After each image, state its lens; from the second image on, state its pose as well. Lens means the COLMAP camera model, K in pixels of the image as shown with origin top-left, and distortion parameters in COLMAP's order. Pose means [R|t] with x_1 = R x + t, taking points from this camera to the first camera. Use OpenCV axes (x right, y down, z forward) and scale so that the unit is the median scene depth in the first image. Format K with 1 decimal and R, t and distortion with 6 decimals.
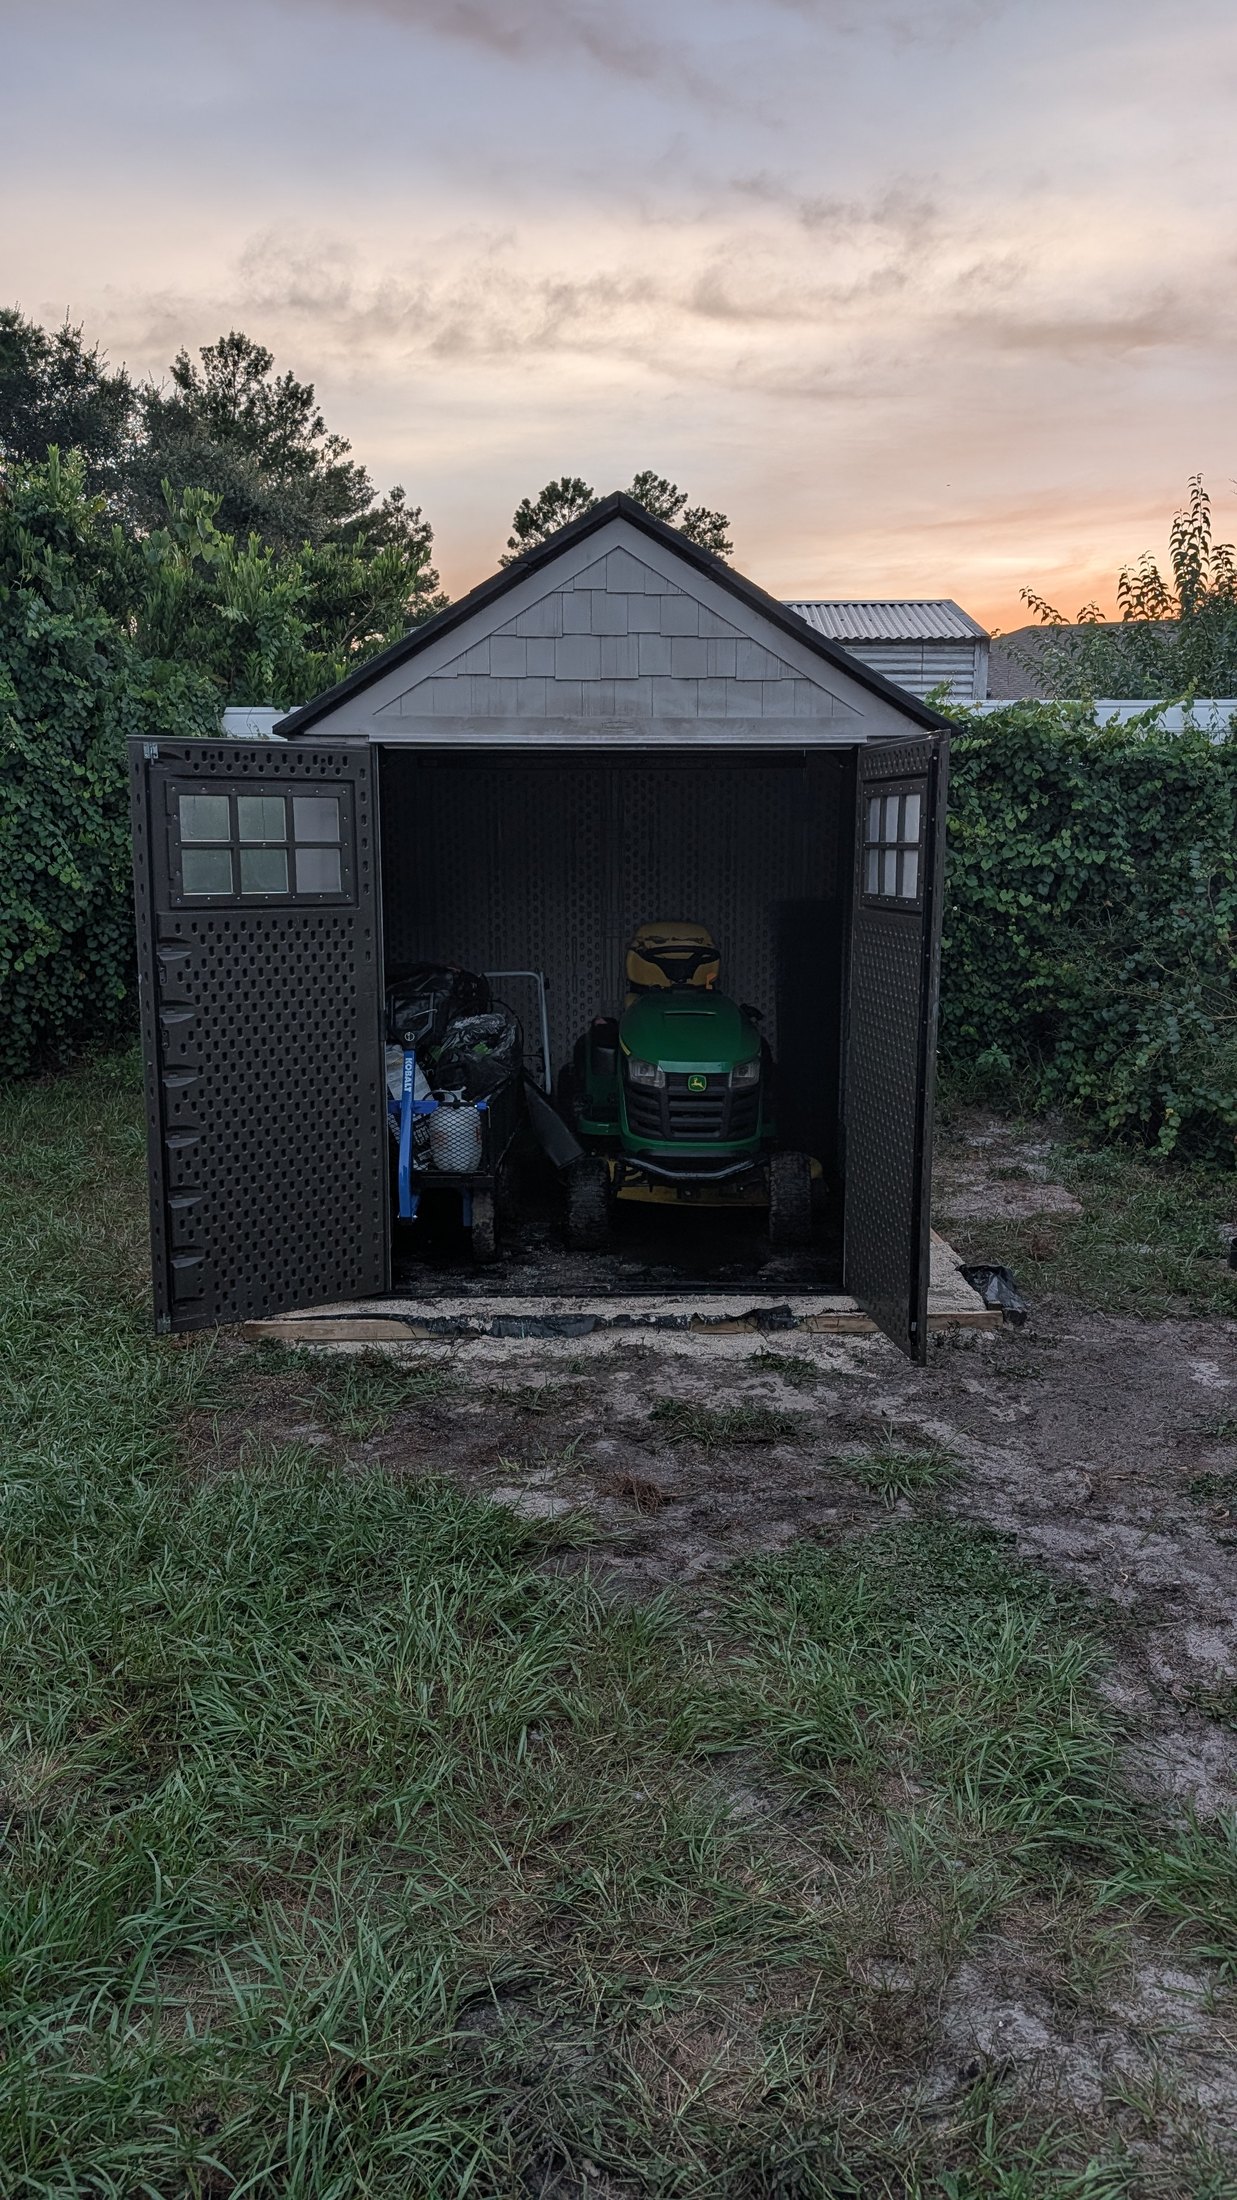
lens RADIAL K [[1529.5, 0, 618.9], [0, 1529.5, 1095.8], [0, 0, 1]] dist [0.020332, -0.003766]
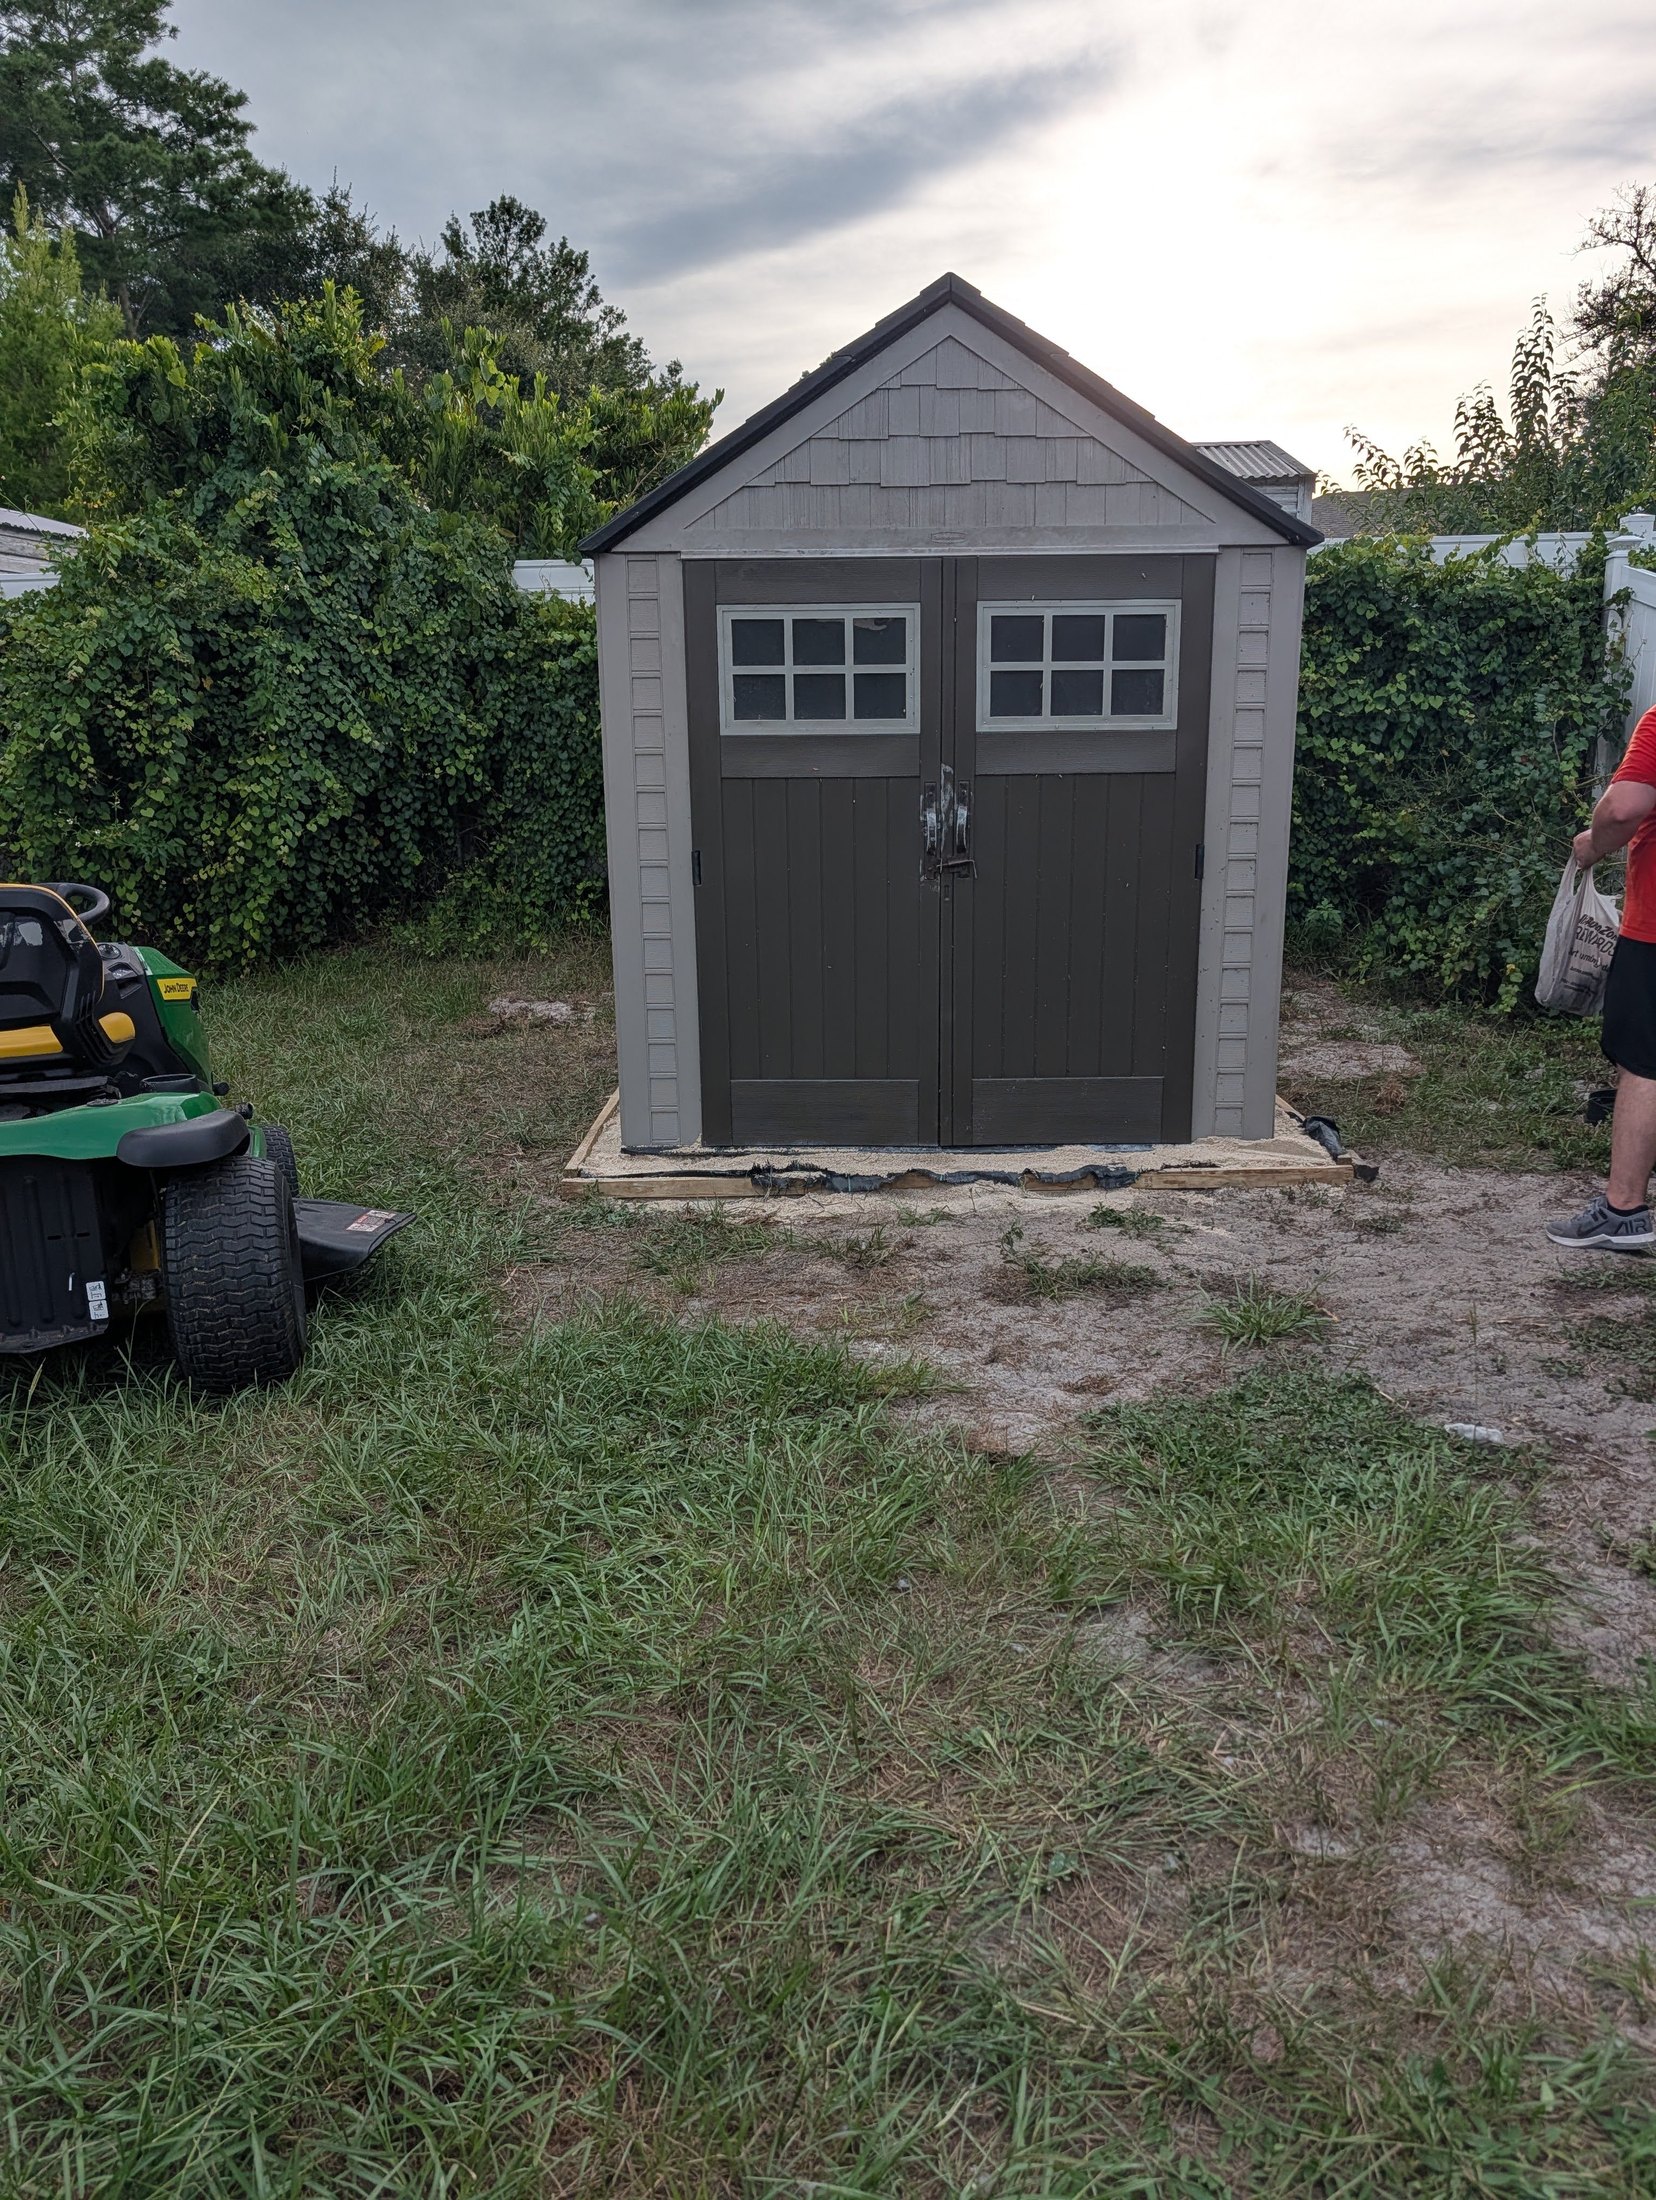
lens RADIAL K [[1523.2, 0, 862.4], [0, 1523.2, 1092.9], [0, 0, 1]] dist [0.031072, -0.018947]
pose [[0.999585, -0.005600, -0.028256, -0.015539], [0.007554, 0.997552, 0.069523, 0.016374], [0.027797, -0.069708, 0.997180, 0.029991]]
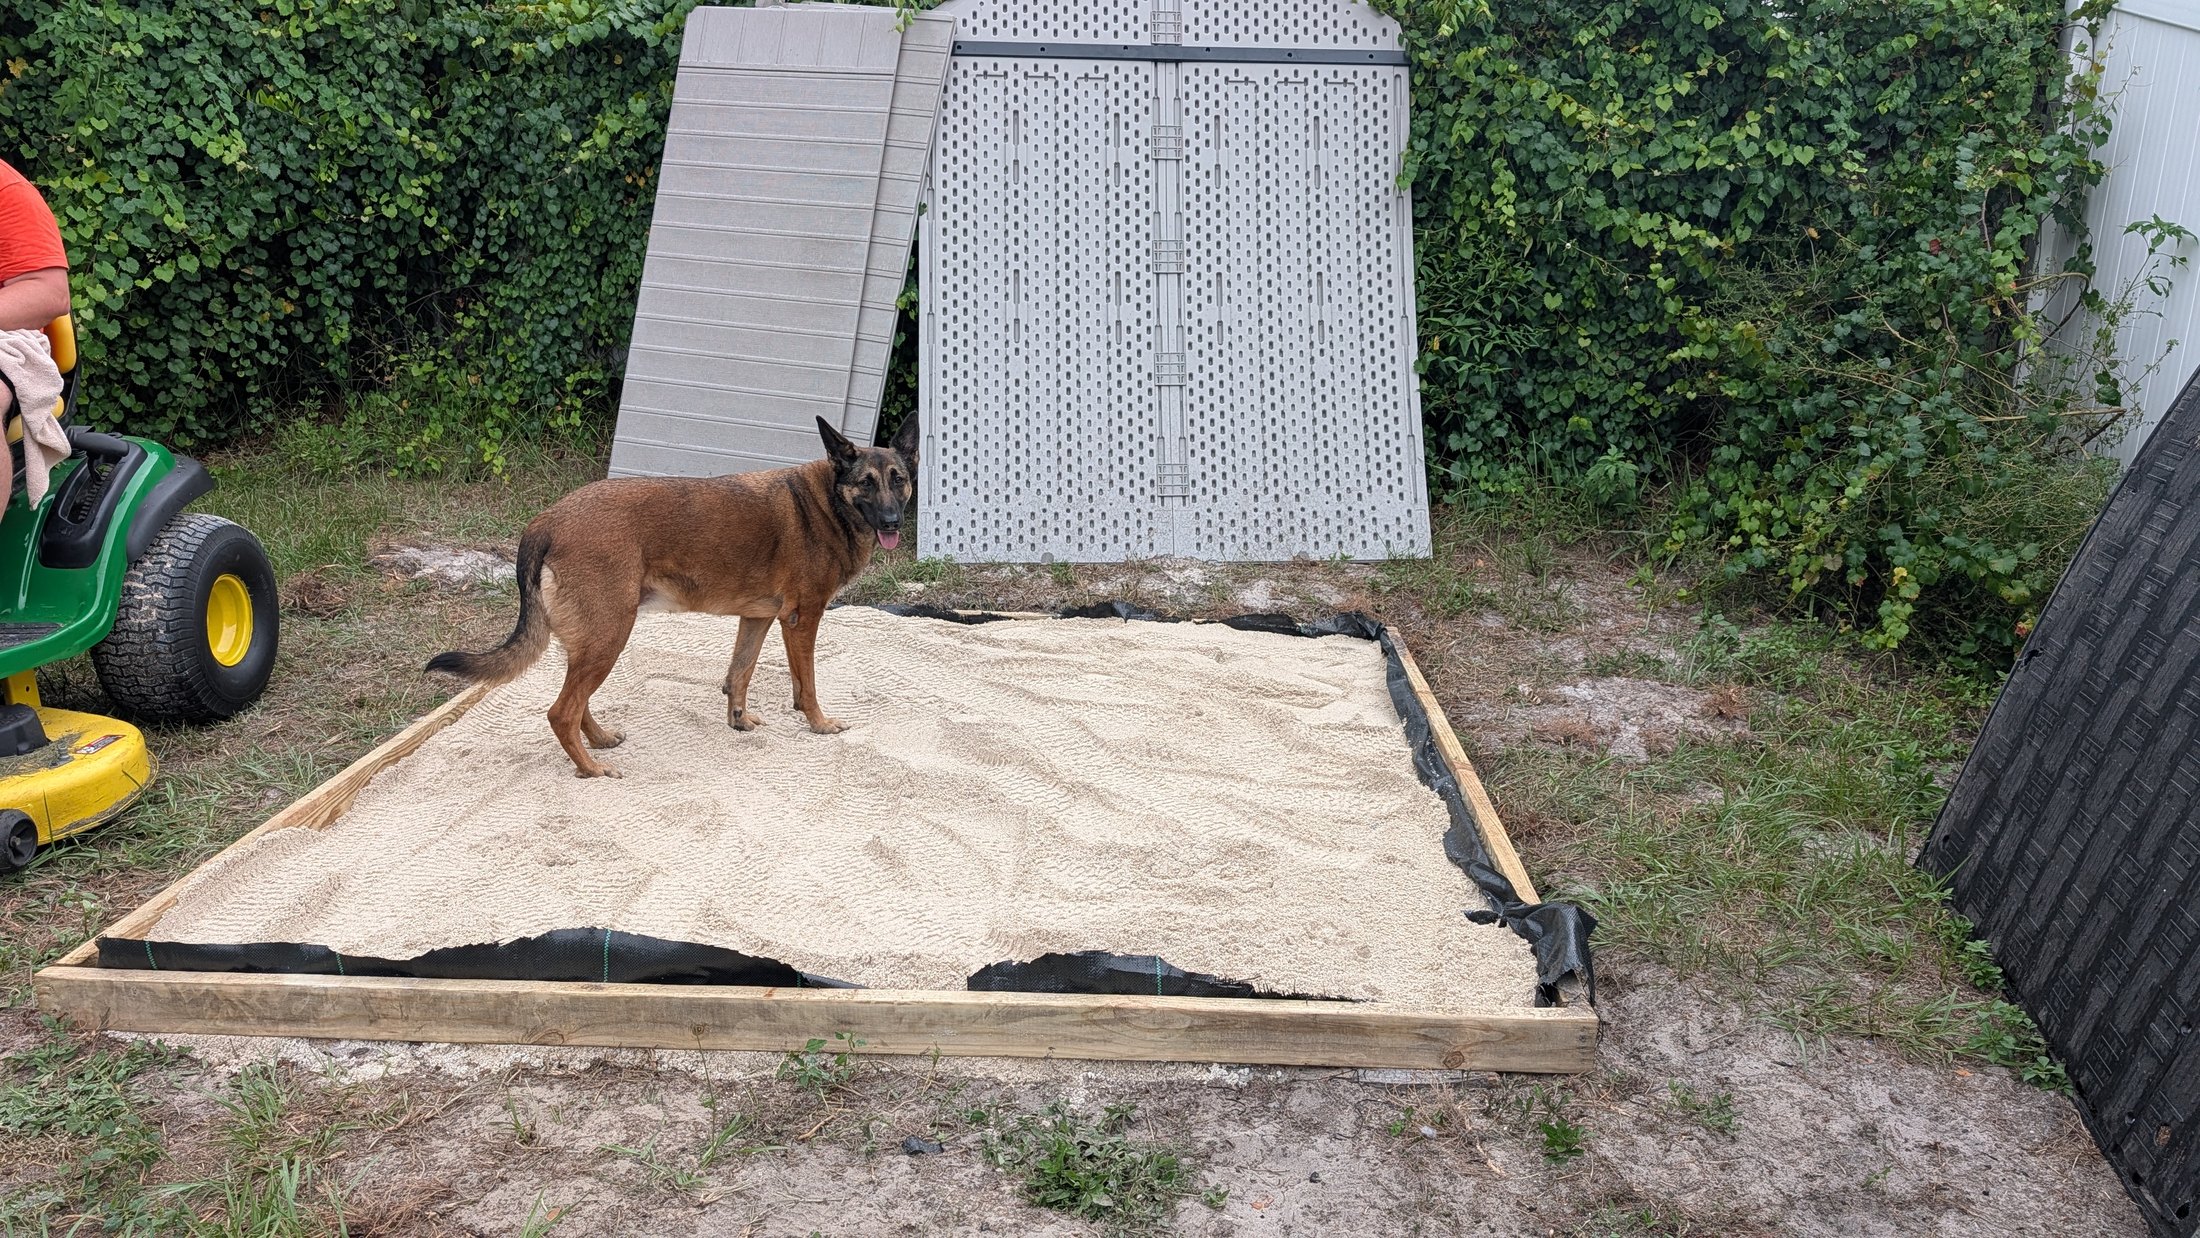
lens RADIAL K [[1600.4, 0, 1105.9], [0, 1600.4, 644.2], [0, 0, 1]] dist [0.020304, -0.000287]
pose [[0.997453, 0.038627, -0.059955, 0.072601], [-0.031937, 0.993552, 0.108787, -0.018445], [0.063770, -0.106595, 0.992255, 0.299018]]
